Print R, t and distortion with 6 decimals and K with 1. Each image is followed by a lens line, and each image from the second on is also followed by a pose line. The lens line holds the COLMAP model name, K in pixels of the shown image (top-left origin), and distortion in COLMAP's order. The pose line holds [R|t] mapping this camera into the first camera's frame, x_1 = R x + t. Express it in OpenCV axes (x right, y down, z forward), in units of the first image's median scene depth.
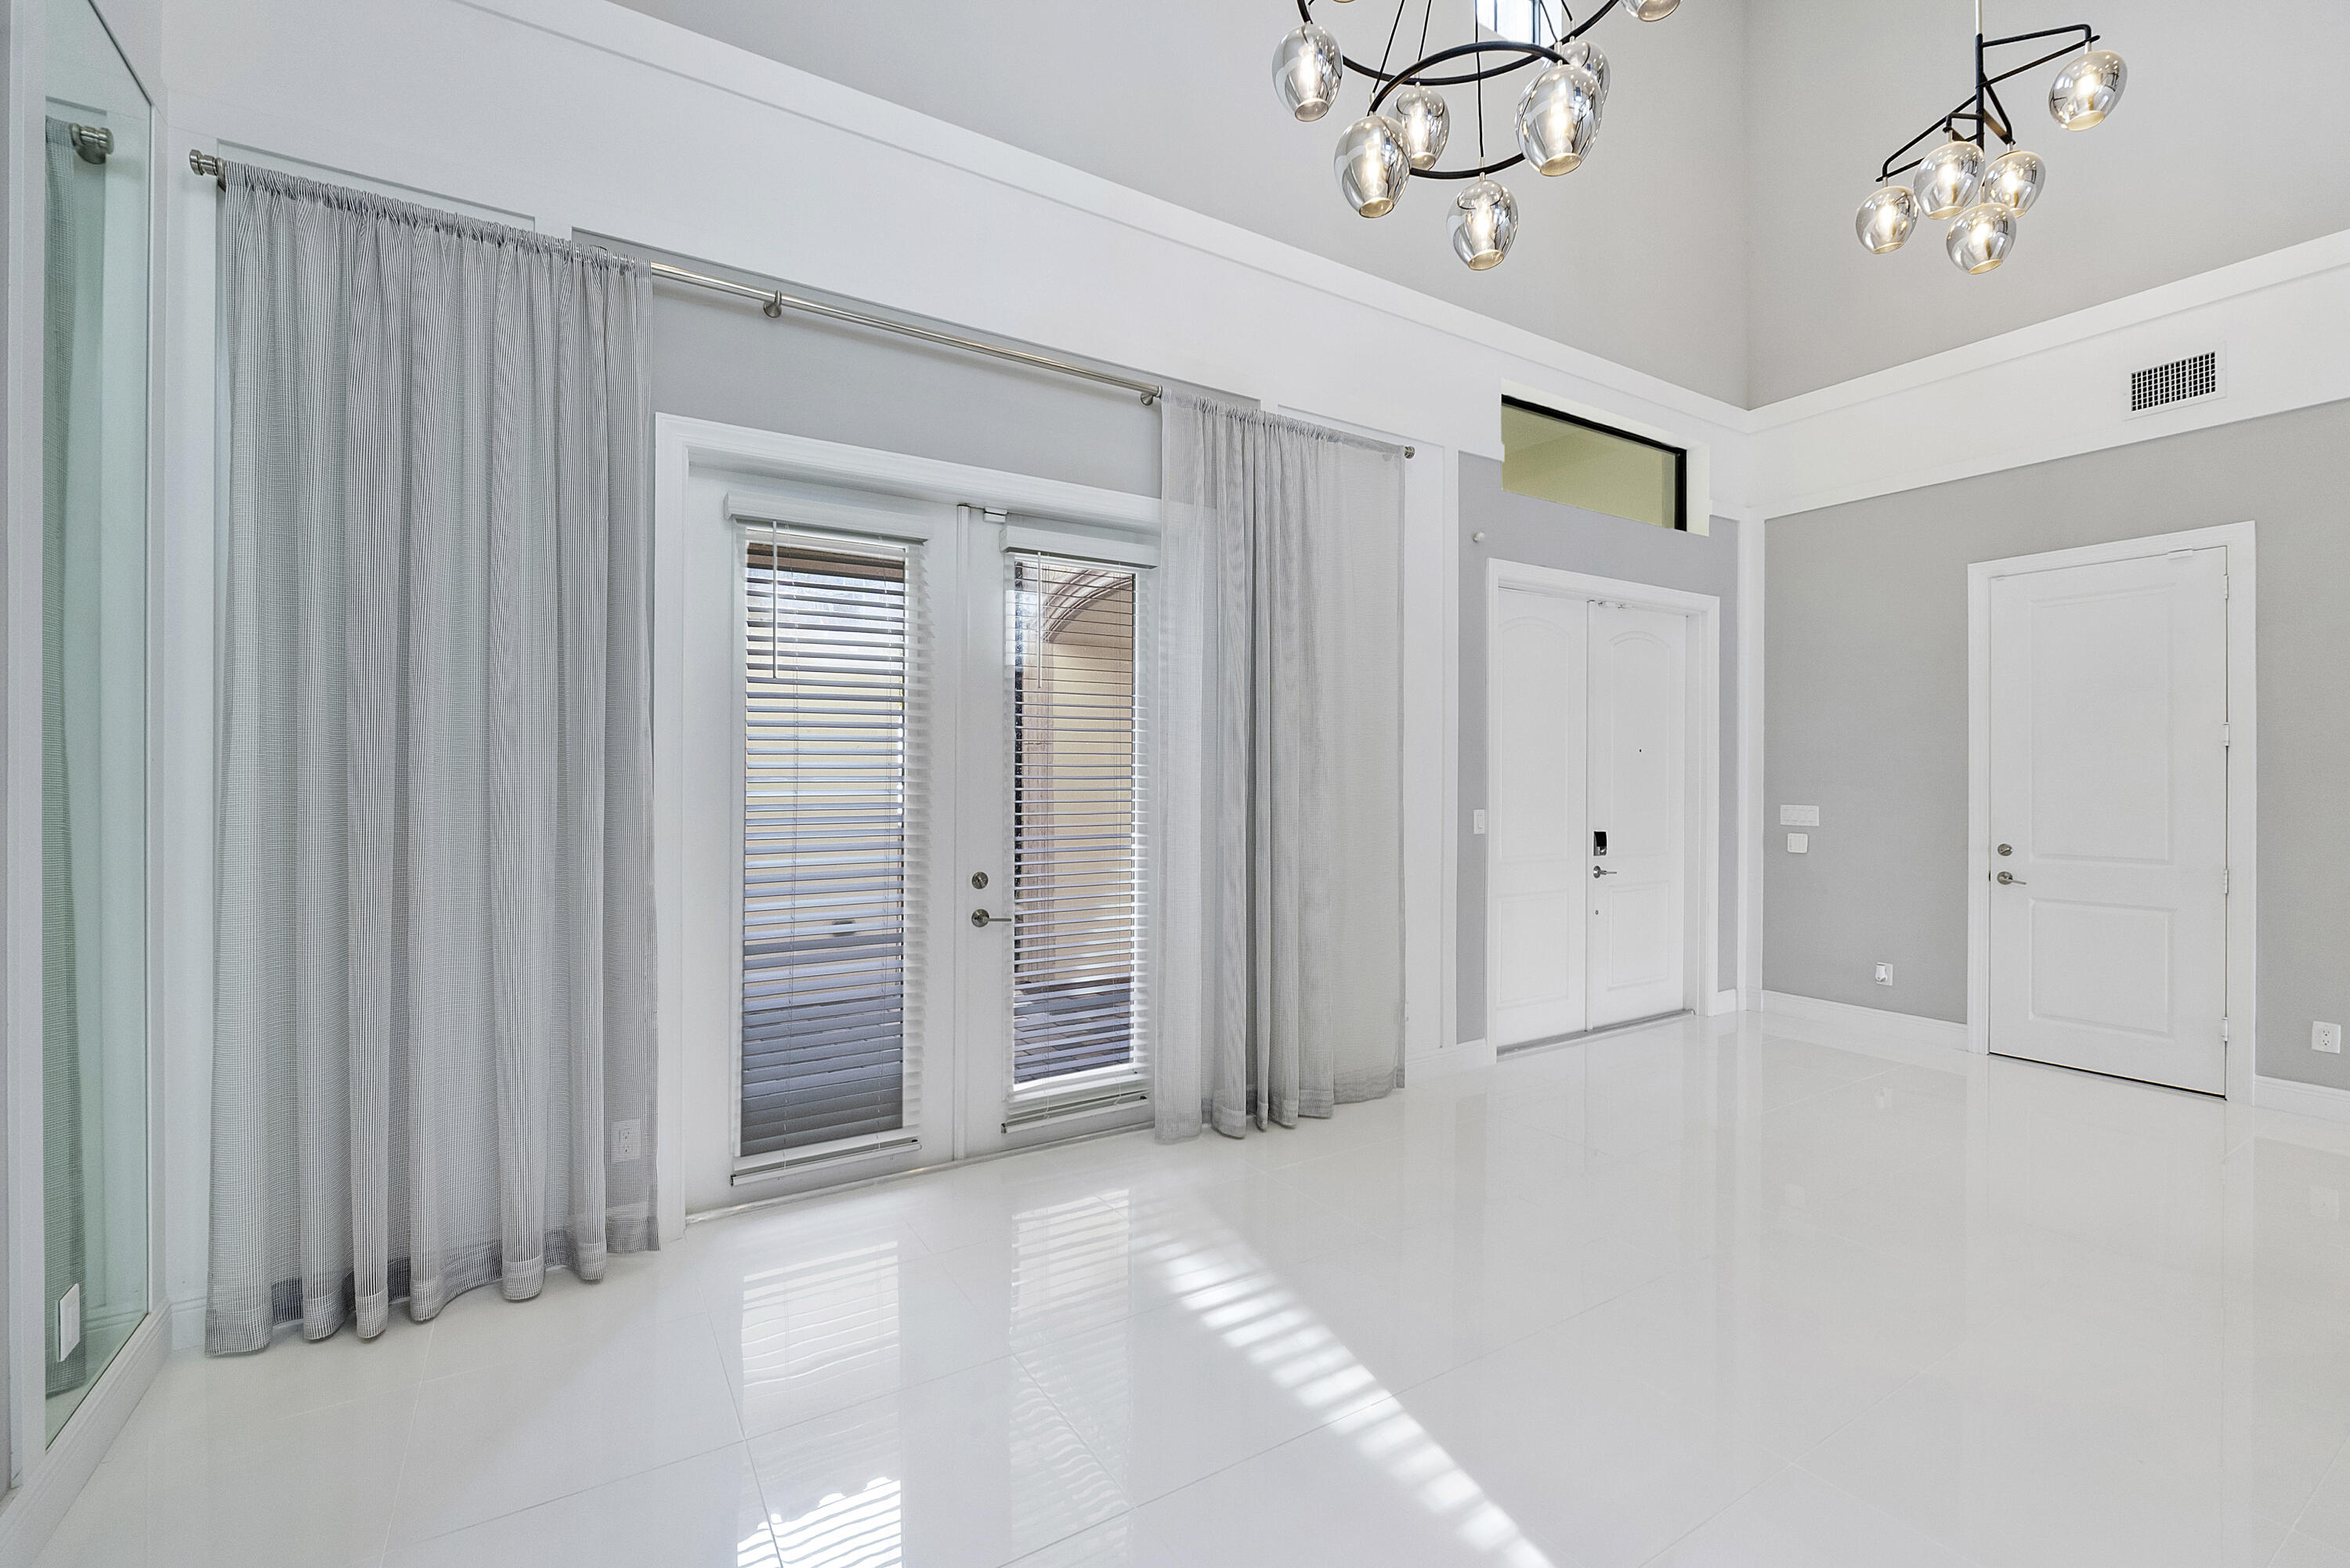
lens RADIAL K [[1007.4, 0, 1176.6], [0, 1007.4, 801.3], [0, 0, 1]] dist [-0.005137, 0.000544]
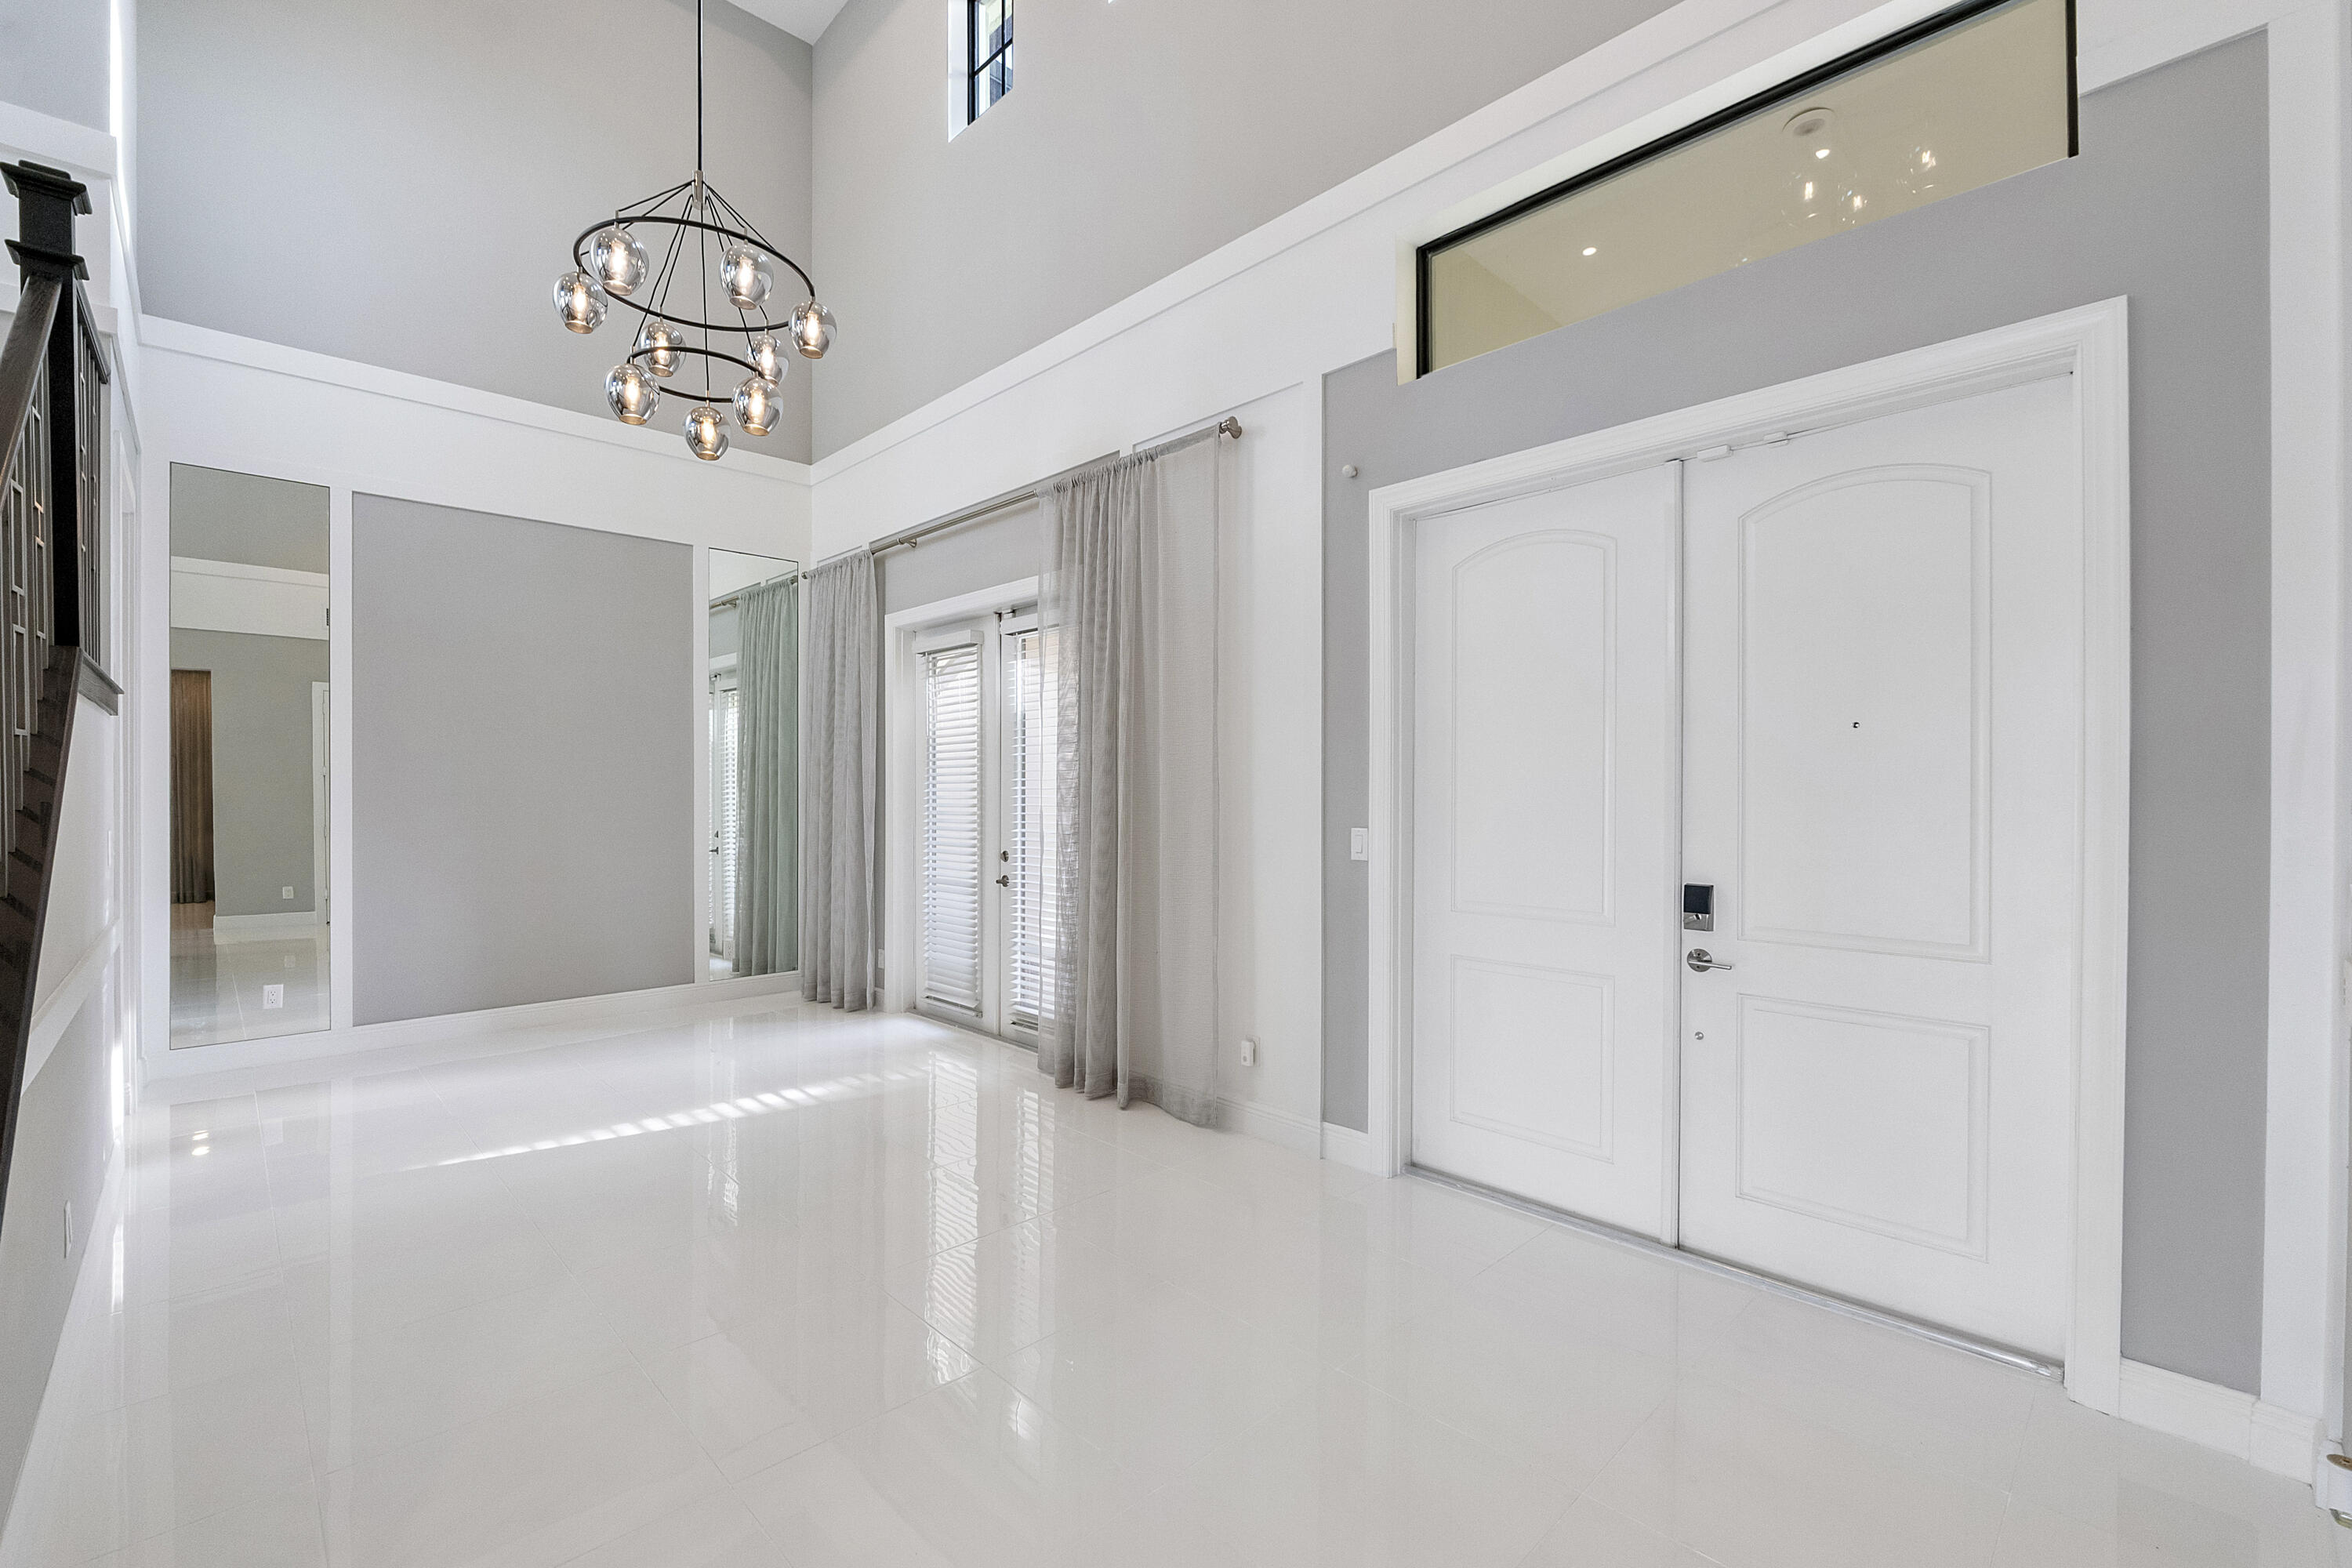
lens RADIAL K [[967.3, 0, 1187.3], [0, 967.3, 769.4], [0, 0, 1]] dist [-0.014319, -0.000072]
pose [[0.227118, -0.014183, -0.973764, 1.130584], [-0.006866, 0.999846, -0.016164, -0.026641], [0.973843, 0.010357, 0.226986, 0.827288]]
